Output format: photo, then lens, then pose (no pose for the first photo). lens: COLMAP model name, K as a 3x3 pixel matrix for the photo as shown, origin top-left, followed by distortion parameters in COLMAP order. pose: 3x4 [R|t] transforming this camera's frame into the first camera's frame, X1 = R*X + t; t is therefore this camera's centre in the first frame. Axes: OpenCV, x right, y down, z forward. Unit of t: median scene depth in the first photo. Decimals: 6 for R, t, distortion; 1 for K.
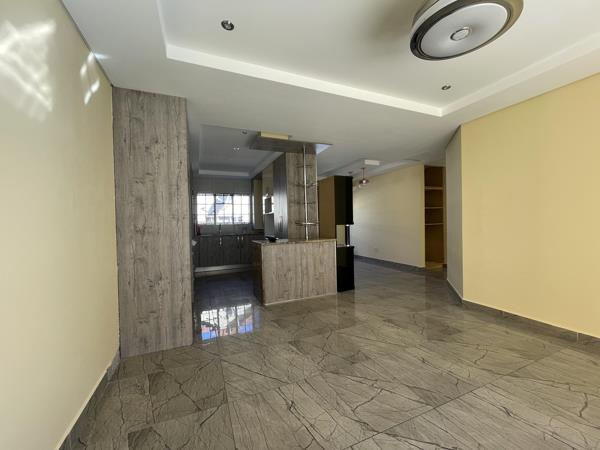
lens RADIAL K [[242.3, 0, 298.9], [0, 242.3, 223.9], [0, 0, 1]] dist [-0.000031, -0.001127]
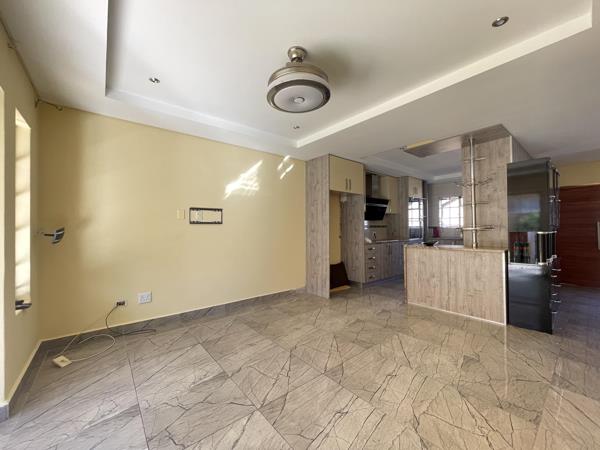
lens RADIAL K [[242.3, 0, 302.3], [0, 242.3, 225.7], [0, 0, 1]] dist [-0.000031, -0.001127]
pose [[0.294661, 0.010283, -0.955547, 0.738380], [-0.008988, 0.999928, 0.007989, -0.015163], [0.955560, 0.006235, 0.294732, 0.215049]]
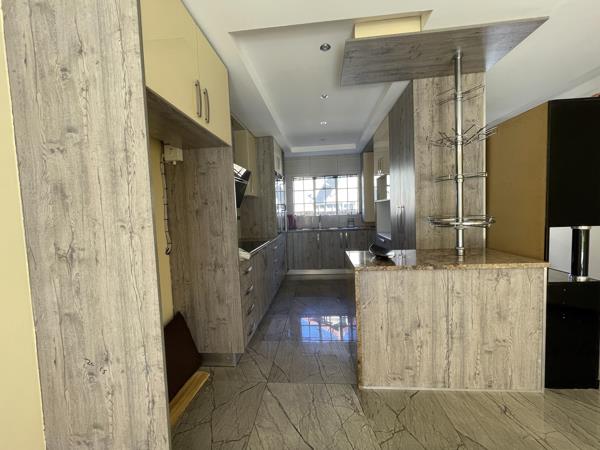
lens RADIAL K [[242.3, 0, 298.1], [0, 242.3, 224.9], [0, 0, 1]] dist [-0.000031, -0.001127]
pose [[0.880851, 0.018196, -0.473043, -0.025494], [0.013491, 0.997890, 0.063507, -0.034337], [0.473200, -0.062322, 0.878748, 0.501079]]
